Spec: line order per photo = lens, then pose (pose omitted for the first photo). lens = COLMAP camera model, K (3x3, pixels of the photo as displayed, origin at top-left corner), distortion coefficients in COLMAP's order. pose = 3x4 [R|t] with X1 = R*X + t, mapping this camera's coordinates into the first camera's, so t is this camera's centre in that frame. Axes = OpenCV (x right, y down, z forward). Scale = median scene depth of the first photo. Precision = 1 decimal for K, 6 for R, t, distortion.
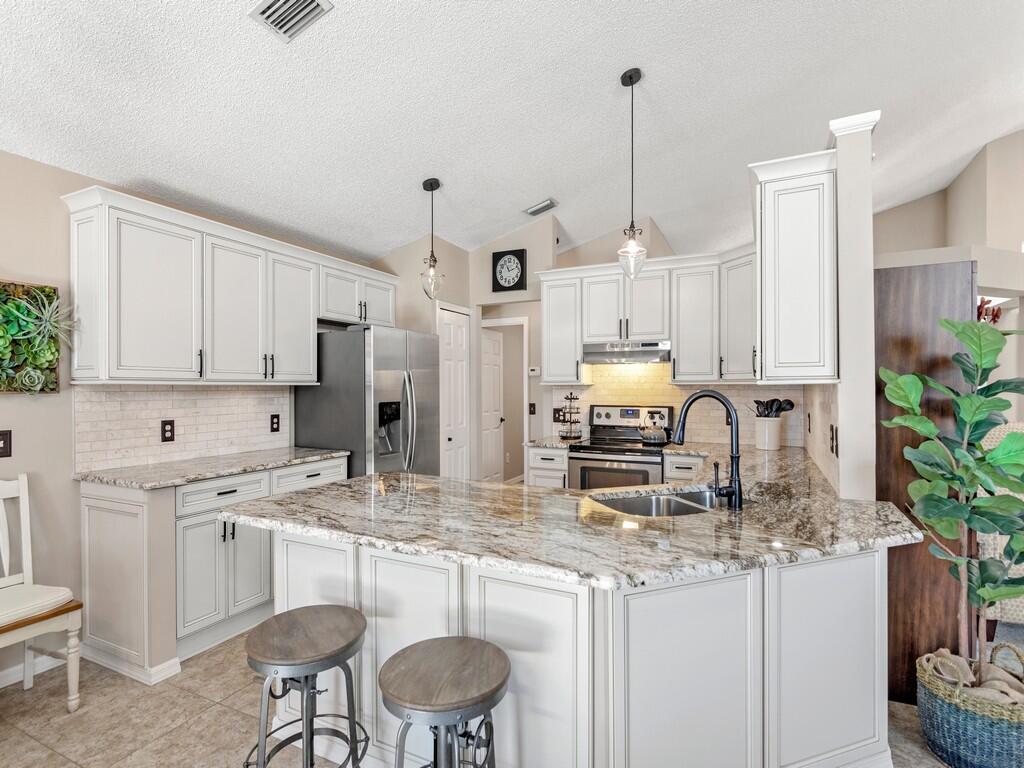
lens RADIAL K [[511.6, 0, 512.0], [0, 511.6, 384.0], [0, 0, 1]] dist [0.000516, 0.000155]
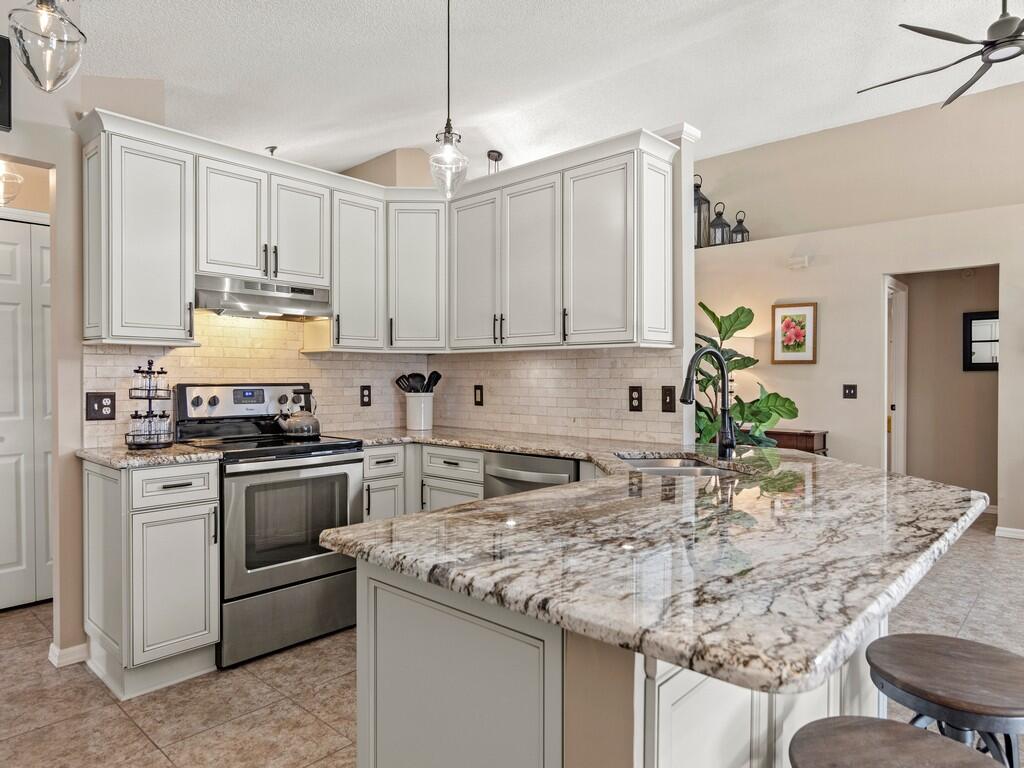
lens RADIAL K [[640.7, 0, 512.0], [0, 640.7, 384.0], [0, 0, 1]] dist [-0.002620, -0.000410]
pose [[0.284982, -0.007391, 0.958504, -0.435564], [-0.004979, 0.999945, 0.009191, 0.033991], [-0.958520, -0.007392, 0.284930, 0.466311]]
